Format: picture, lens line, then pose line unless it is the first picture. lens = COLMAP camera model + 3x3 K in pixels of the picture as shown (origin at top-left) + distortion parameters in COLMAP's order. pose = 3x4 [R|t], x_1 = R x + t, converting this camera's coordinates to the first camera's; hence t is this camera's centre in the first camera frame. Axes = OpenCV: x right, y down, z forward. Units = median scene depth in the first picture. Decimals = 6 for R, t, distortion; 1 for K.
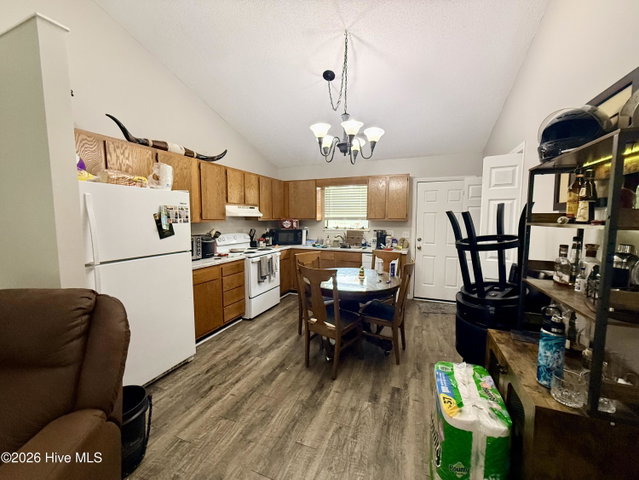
lens RADIAL K [[254.9, 0, 319.5], [0, 254.9, 240.0], [0, 0, 1]] dist [-0.001072, -0.000041]
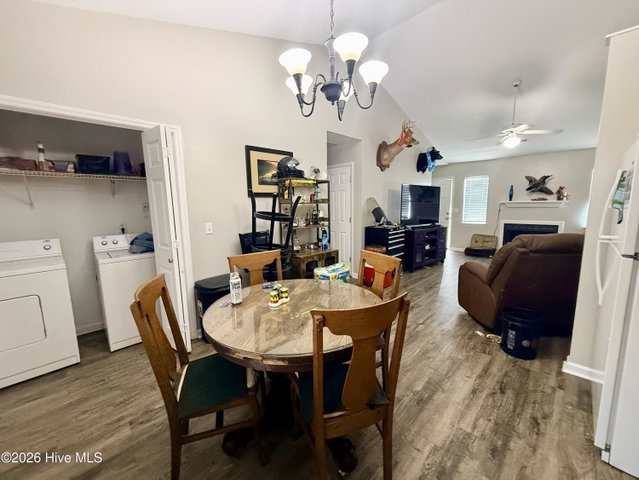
lens RADIAL K [[254.9, 0, 319.5], [0, 254.9, 240.0], [0, 0, 1]] dist [-0.001072, -0.000041]
pose [[-0.918395, -0.044681, 0.393135, -0.077670], [0.045785, 0.974927, 0.217763, -0.066512], [-0.393008, 0.217992, -0.893322, 0.874364]]
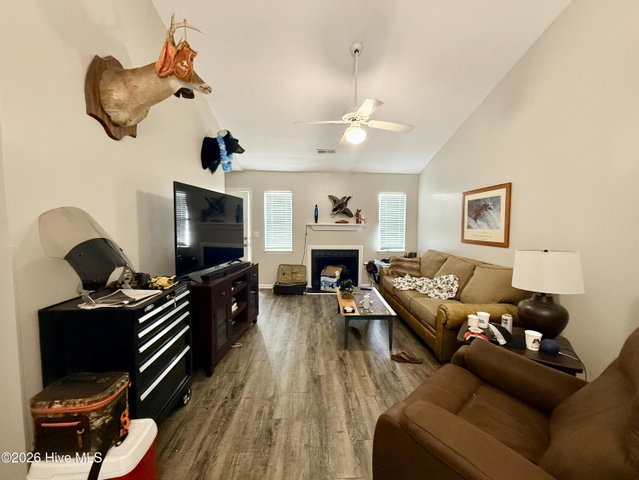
lens RADIAL K [[254.9, 0, 319.5], [0, 254.9, 240.0], [0, 0, 1]] dist [-0.001072, -0.000041]
pose [[-0.913641, 0.016837, -0.406174, -0.018082], [-0.048259, 0.987585, 0.149492, -0.024998], [0.403648, 0.156183, -0.901485, 0.287979]]
